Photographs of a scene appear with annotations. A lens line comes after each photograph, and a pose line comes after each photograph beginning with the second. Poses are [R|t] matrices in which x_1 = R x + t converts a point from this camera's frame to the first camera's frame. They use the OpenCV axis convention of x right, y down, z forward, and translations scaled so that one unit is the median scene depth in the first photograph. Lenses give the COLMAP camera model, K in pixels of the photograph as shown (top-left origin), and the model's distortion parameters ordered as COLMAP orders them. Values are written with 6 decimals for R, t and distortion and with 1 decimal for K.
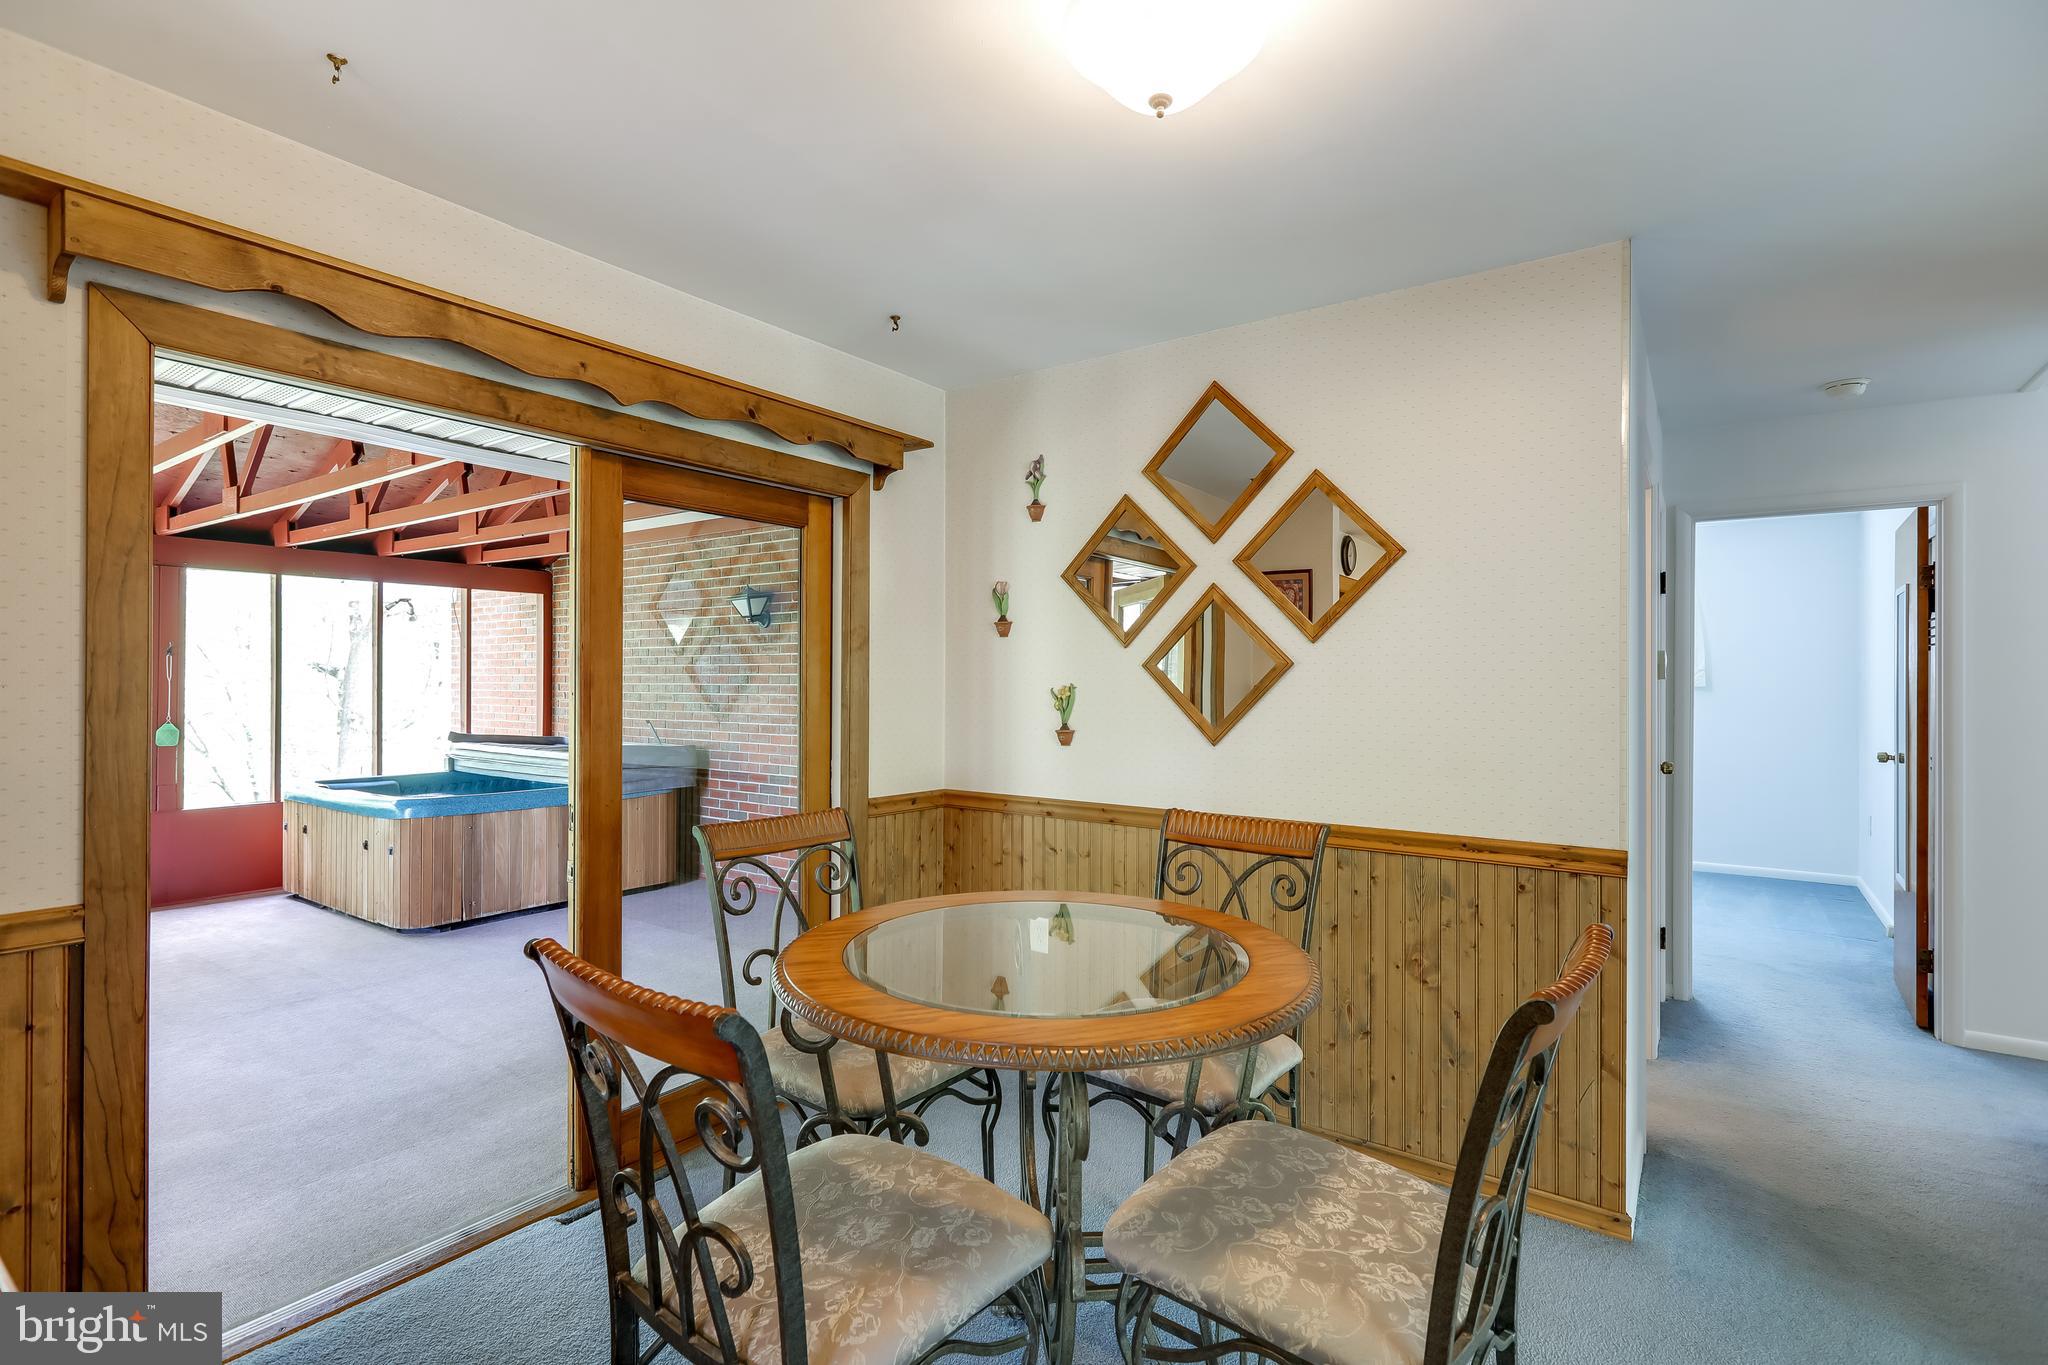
lens RADIAL K [[952.7, 0, 1023.7], [0, 952.7, 683.7], [0, 0, 1]] dist [-0.002840, 0.001360]
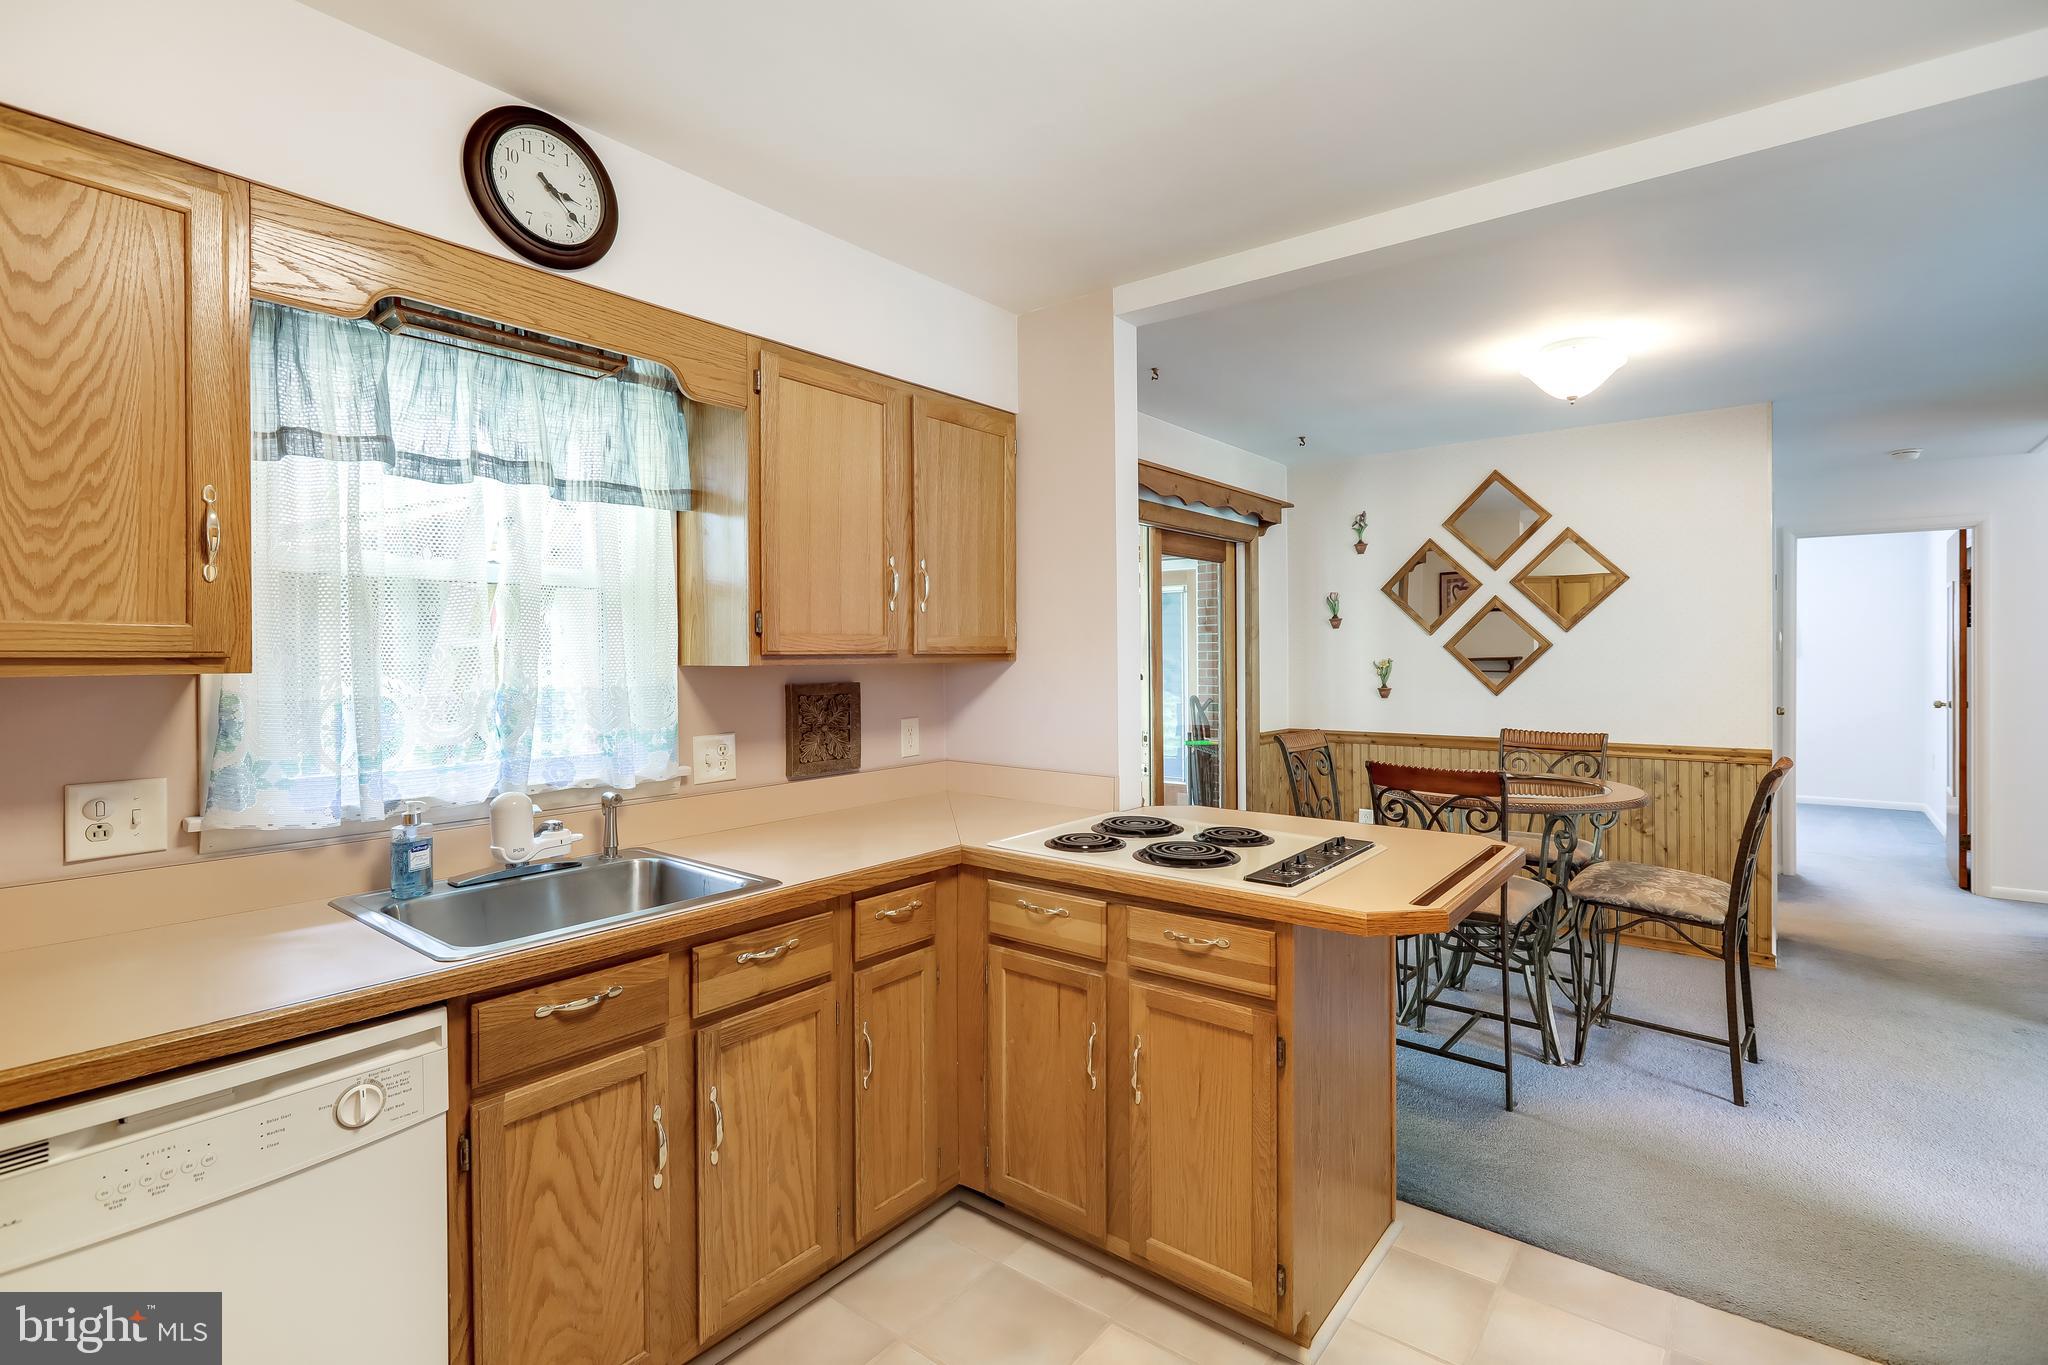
lens RADIAL K [[952.7, 0, 1021.1], [0, 952.7, 669.8], [0, 0, 1]] dist [-0.002840, 0.001360]
pose [[0.998769, -0.012284, -0.048062, -0.487173], [0.012903, 0.999837, 0.012599, -0.009162], [0.047900, -0.013204, 0.998765, -0.601132]]
